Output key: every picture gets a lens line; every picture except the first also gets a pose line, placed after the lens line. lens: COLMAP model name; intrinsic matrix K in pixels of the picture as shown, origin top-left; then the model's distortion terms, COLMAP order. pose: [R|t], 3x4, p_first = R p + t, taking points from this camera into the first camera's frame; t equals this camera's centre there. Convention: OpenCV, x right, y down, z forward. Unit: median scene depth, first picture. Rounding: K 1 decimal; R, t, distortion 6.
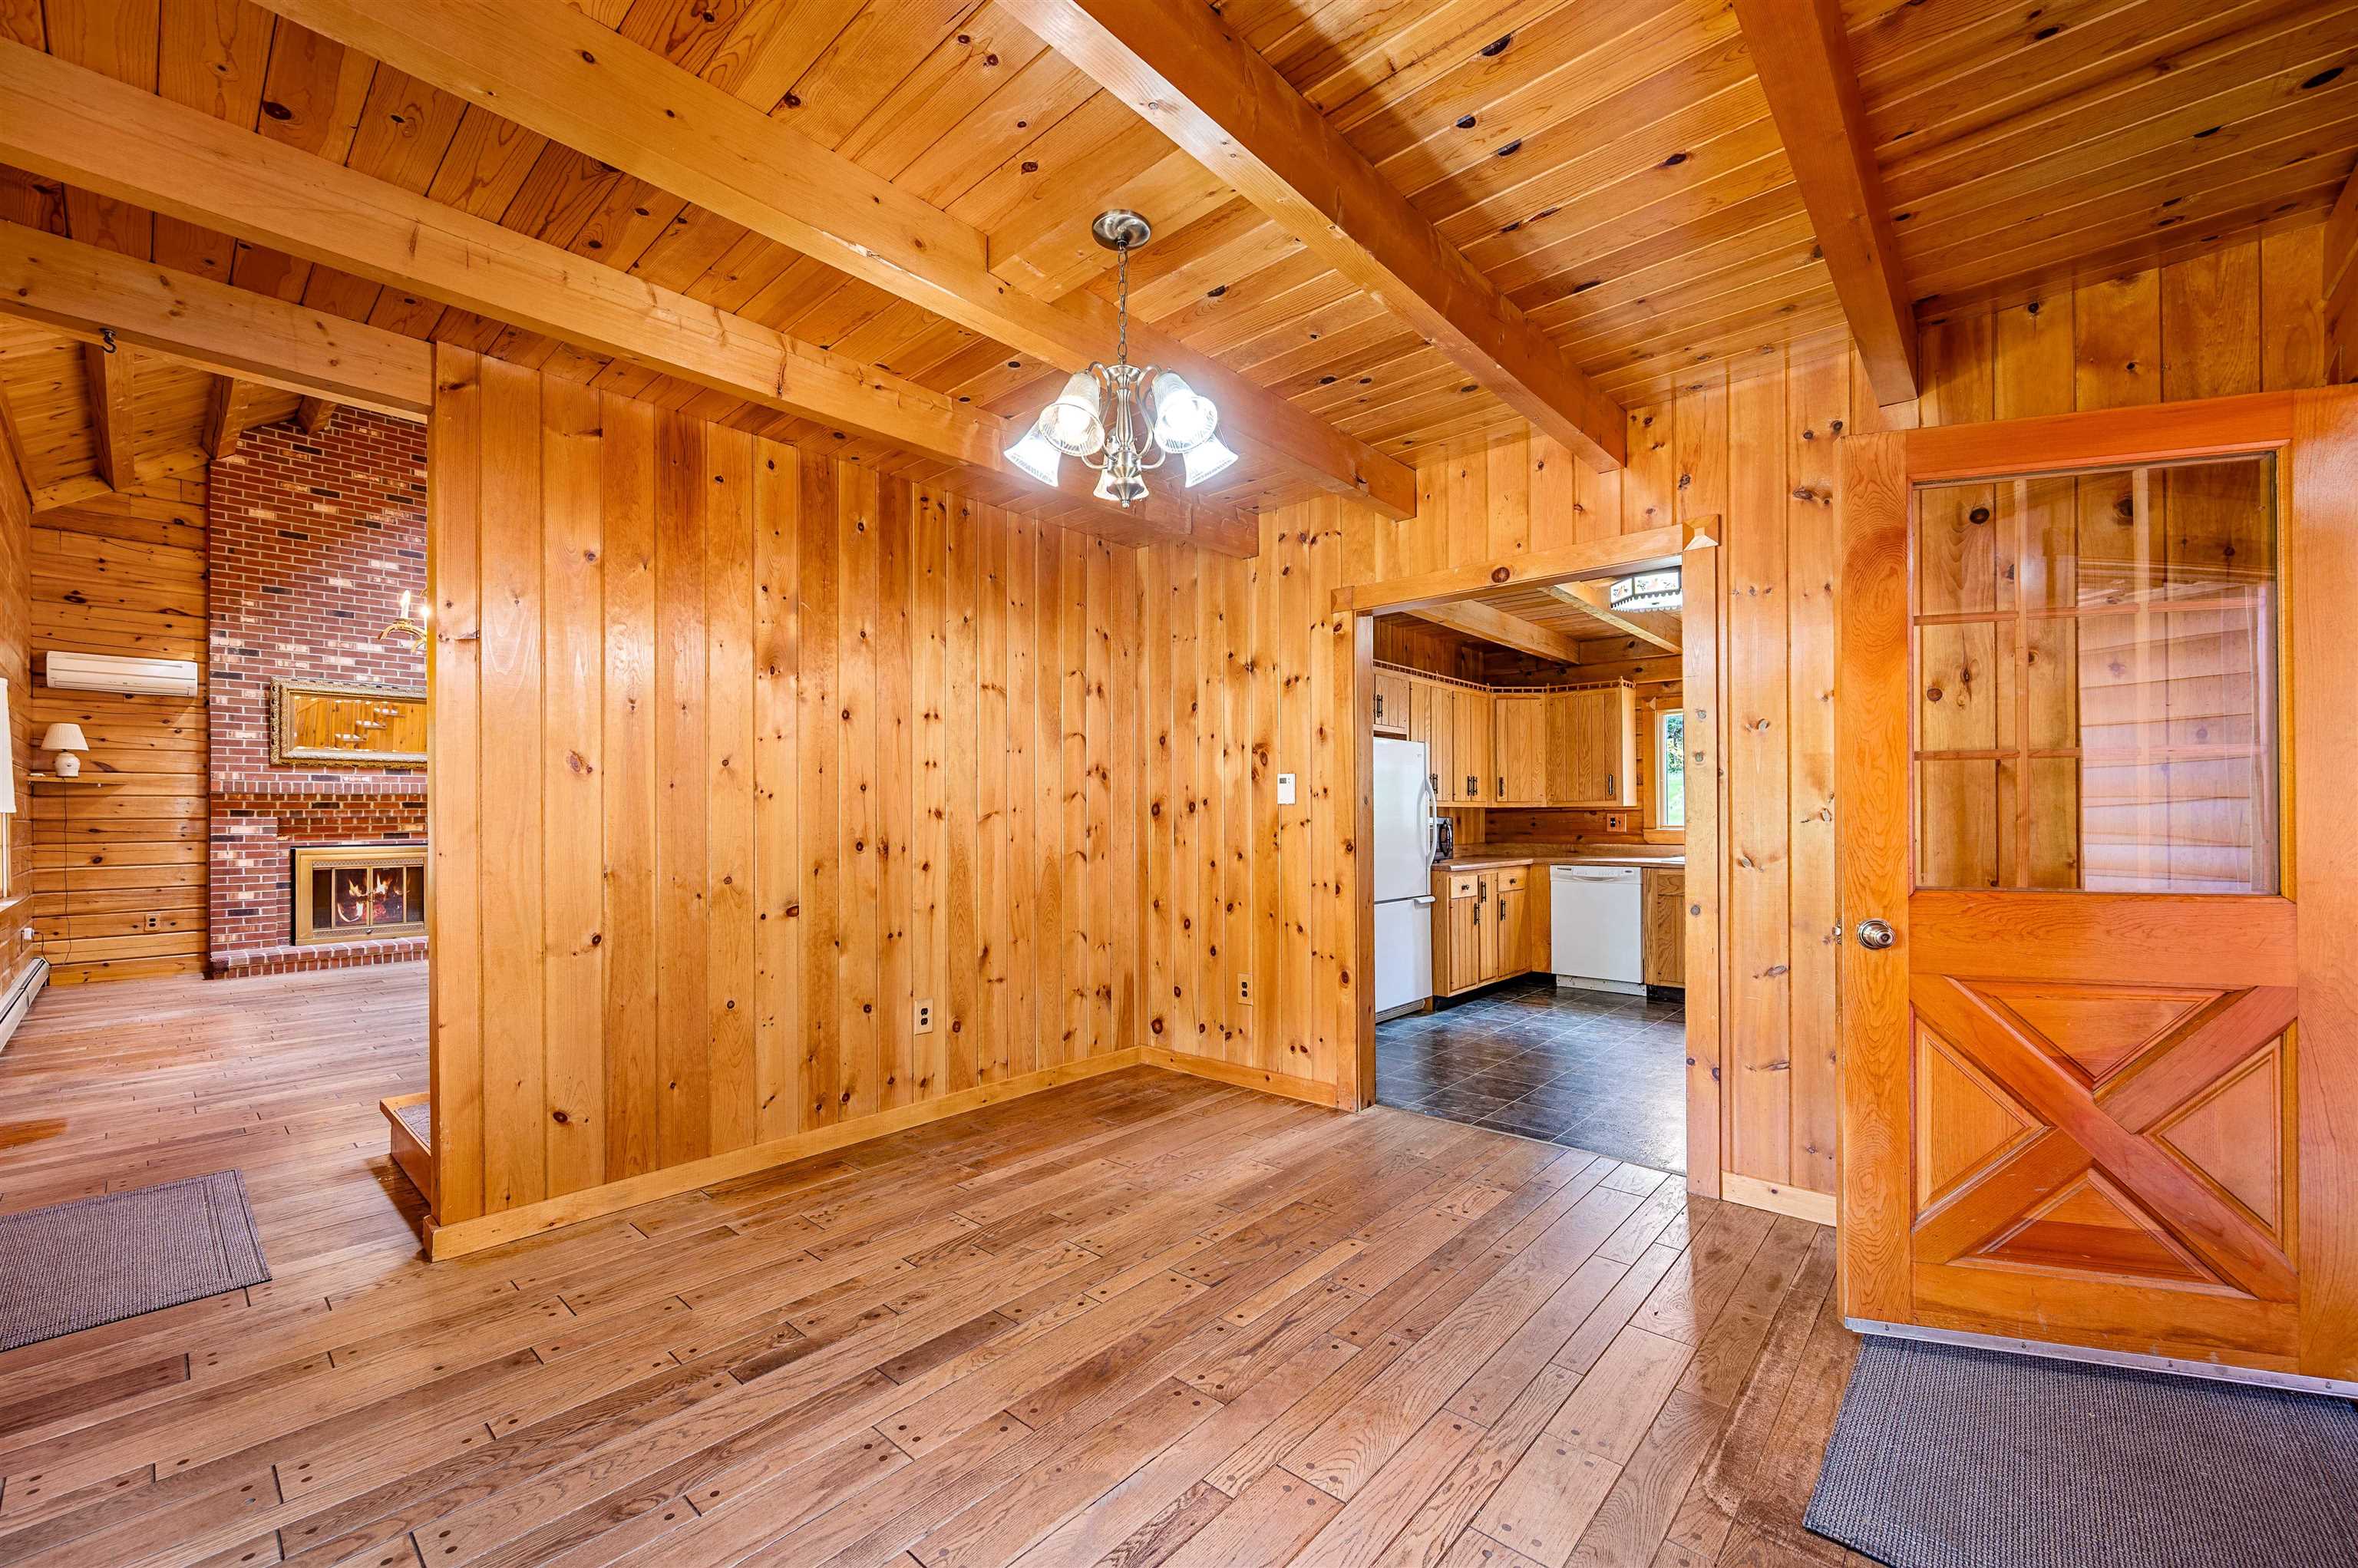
lens RADIAL K [[947.1, 0, 1168.5], [0, 947.1, 833.1], [0, 0, 1]] dist [0.002146, -0.000029]
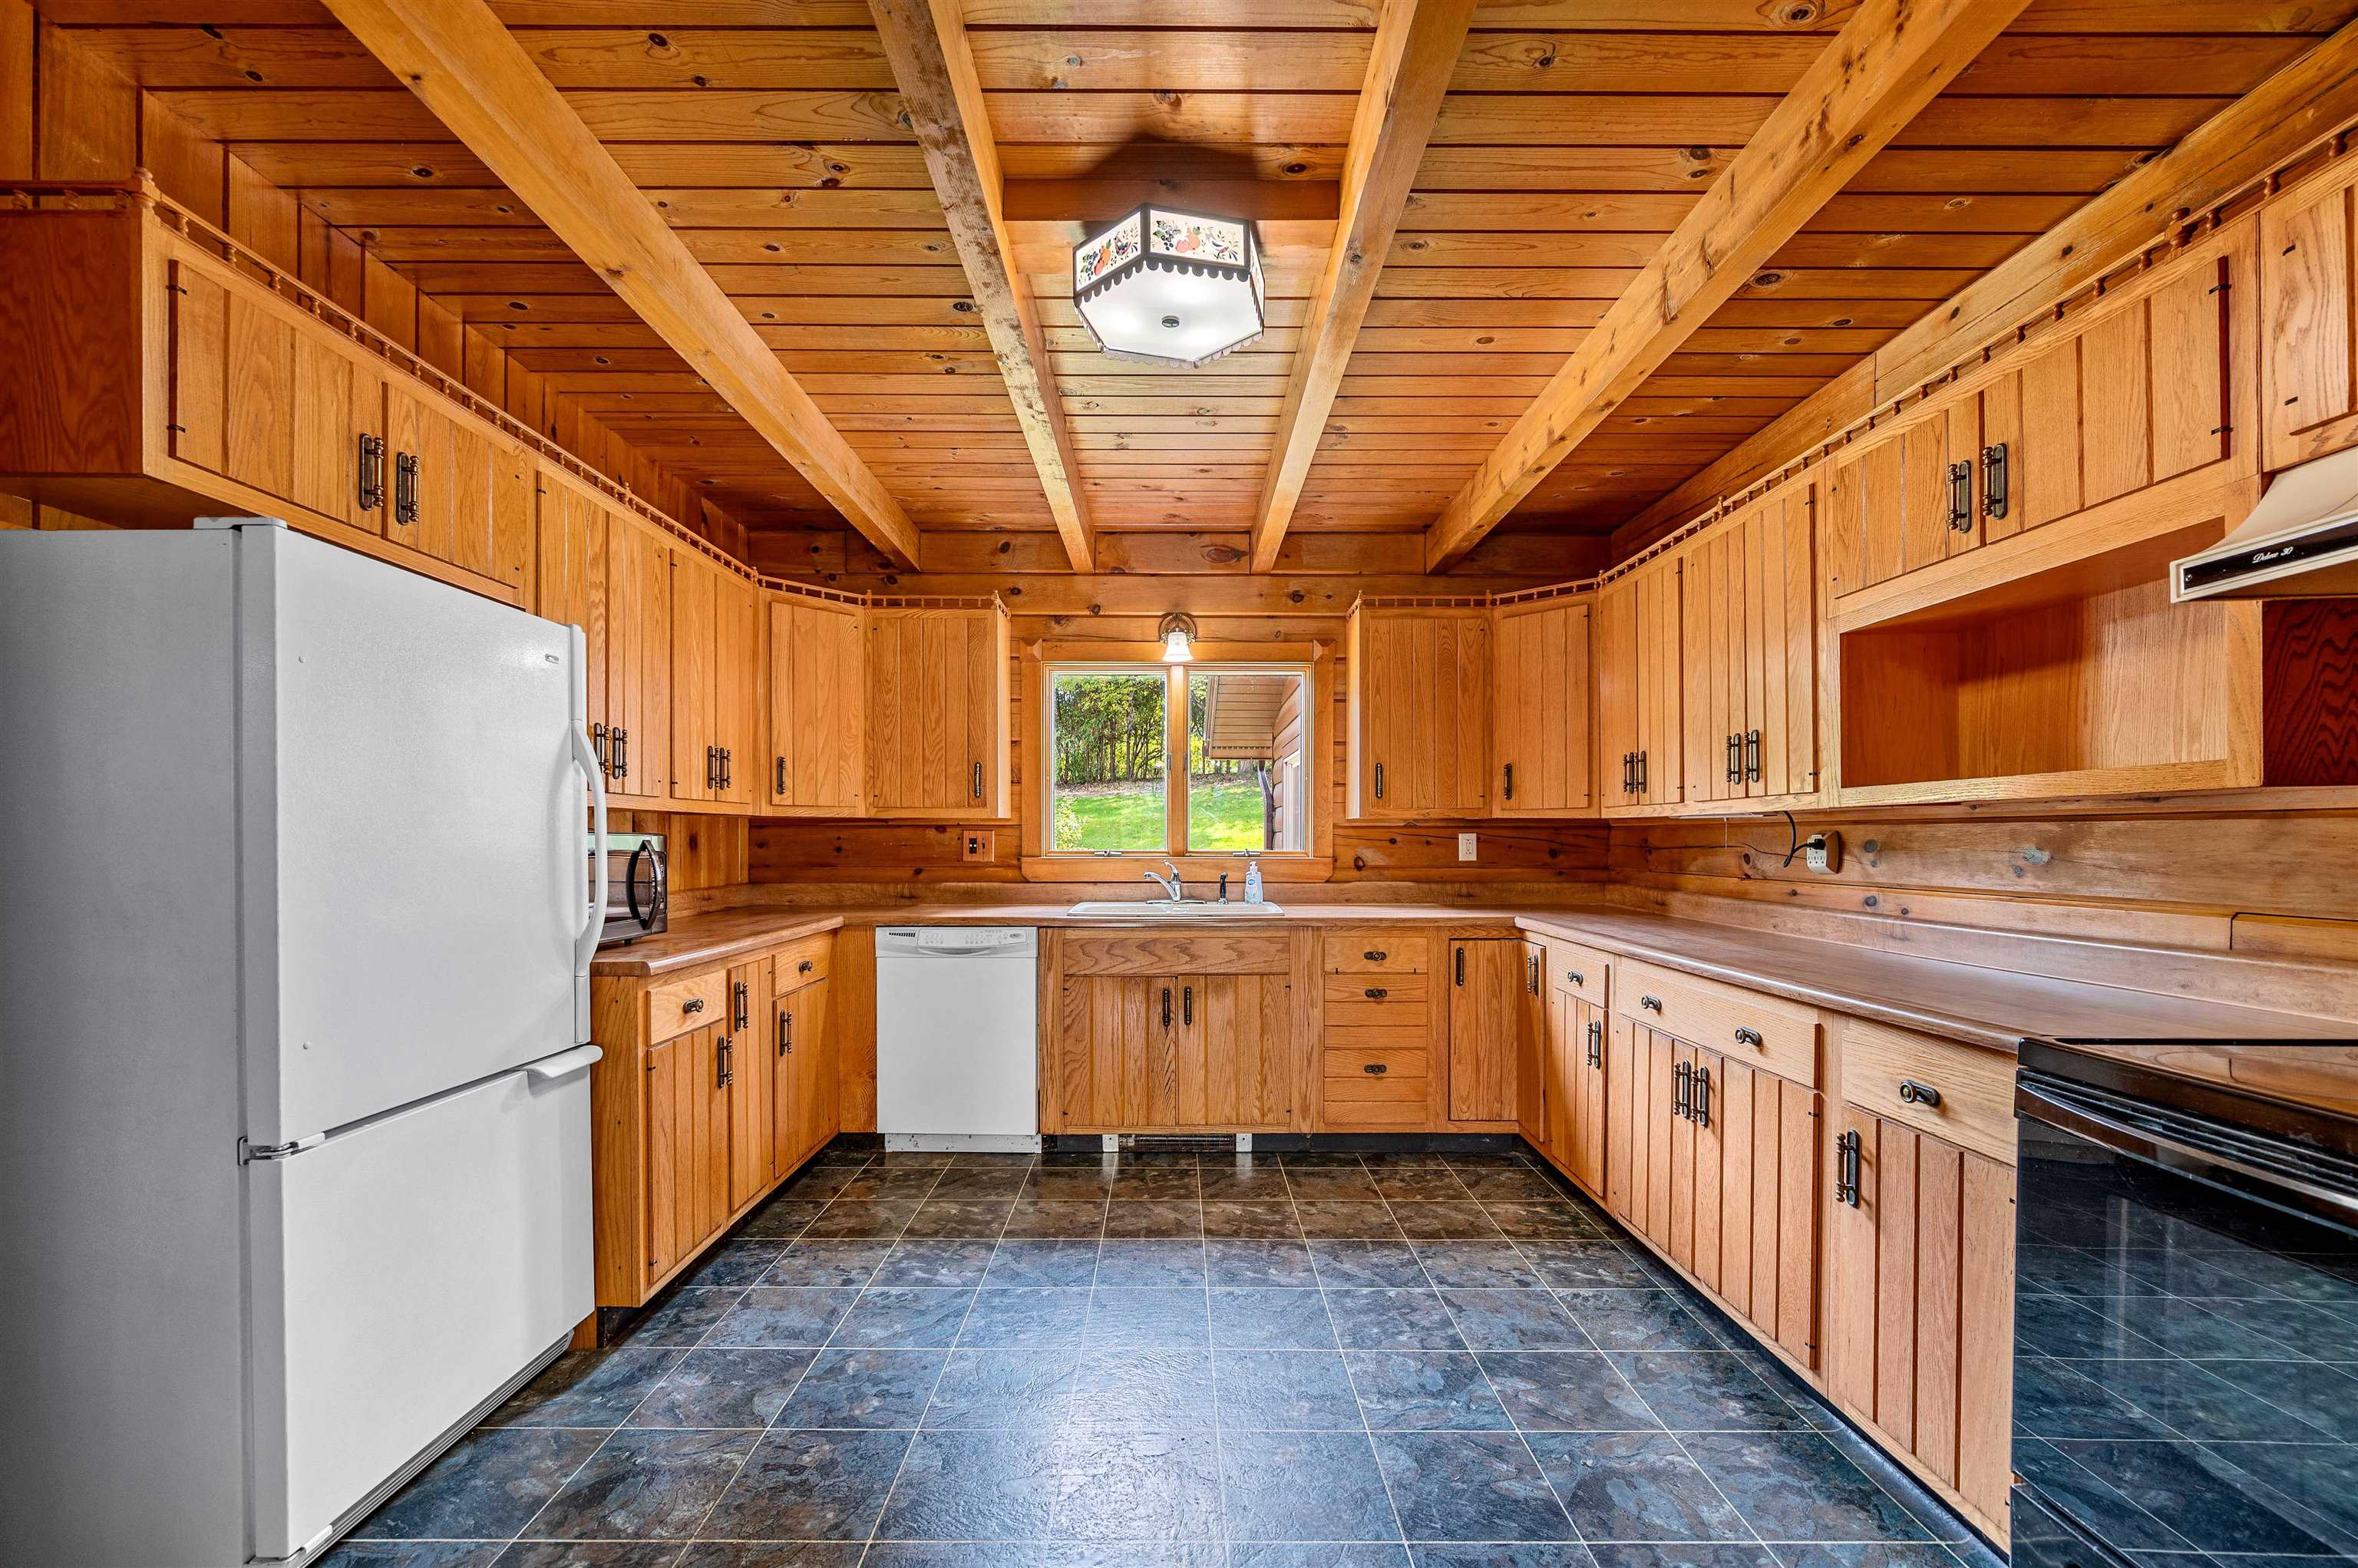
lens RADIAL K [[947.1, 0, 1168.5], [0, 947.1, 833.1], [0, 0, 1]] dist [0.002146, -0.000029]
pose [[0.742087, 0.011101, 0.670212, 0.179565], [0.002600, 0.999808, -0.019440, -0.008102], [-0.670299, 0.016169, 0.741915, 0.525830]]
